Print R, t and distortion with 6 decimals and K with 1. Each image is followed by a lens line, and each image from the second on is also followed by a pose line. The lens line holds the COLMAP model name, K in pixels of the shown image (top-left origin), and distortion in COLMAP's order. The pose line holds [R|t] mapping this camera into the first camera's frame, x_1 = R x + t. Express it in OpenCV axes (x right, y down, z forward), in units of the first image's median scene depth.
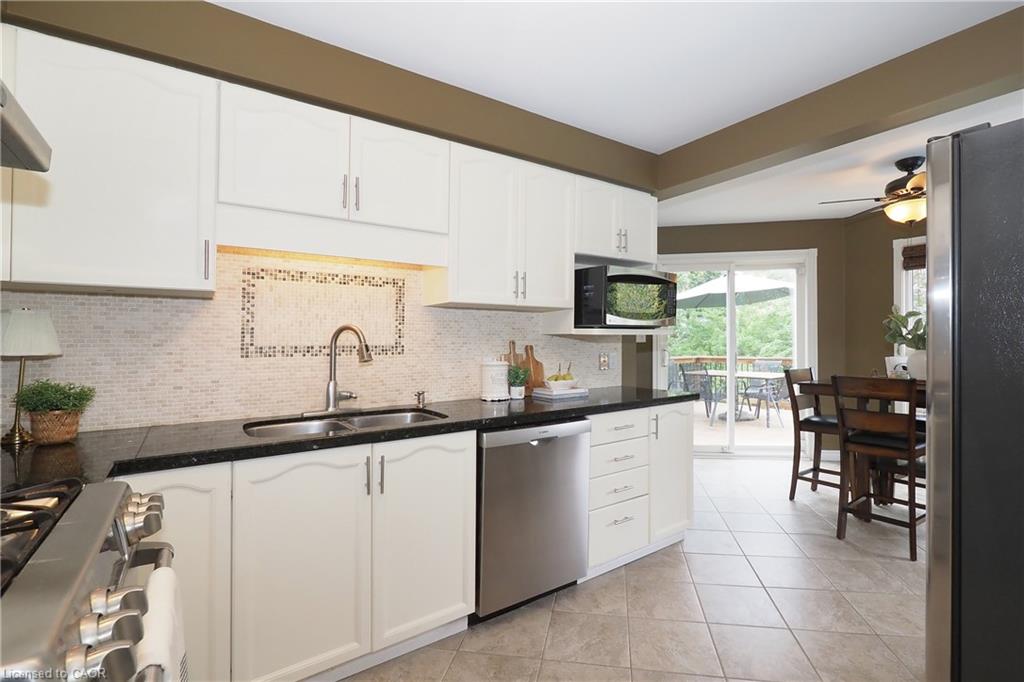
lens RADIAL K [[454.9, 0, 513.4], [0, 454.9, 340.5], [0, 0, 1]] dist [-0.003655, -0.000019]
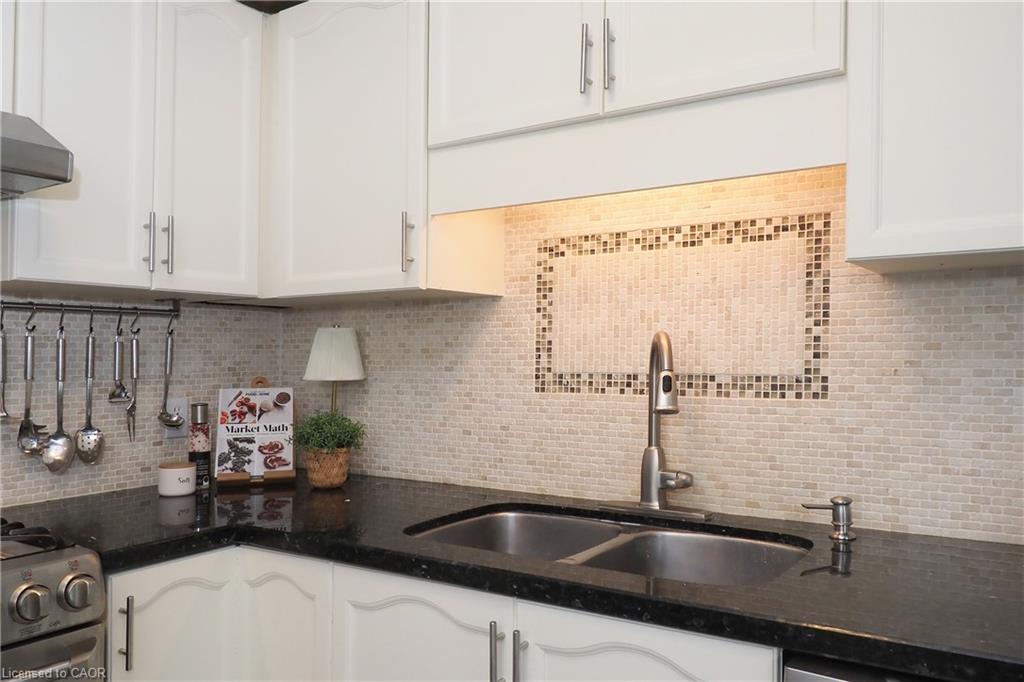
lens RADIAL K [[779.8, 0, 513.1], [0, 779.8, 343.5], [0, 0, 1]] dist [0.013110, -0.000642]
pose [[0.412525, -0.008353, -0.910908, 0.318060], [0.007415, 0.999956, -0.005811, -0.019113], [0.910916, -0.004357, 0.412569, 0.529516]]
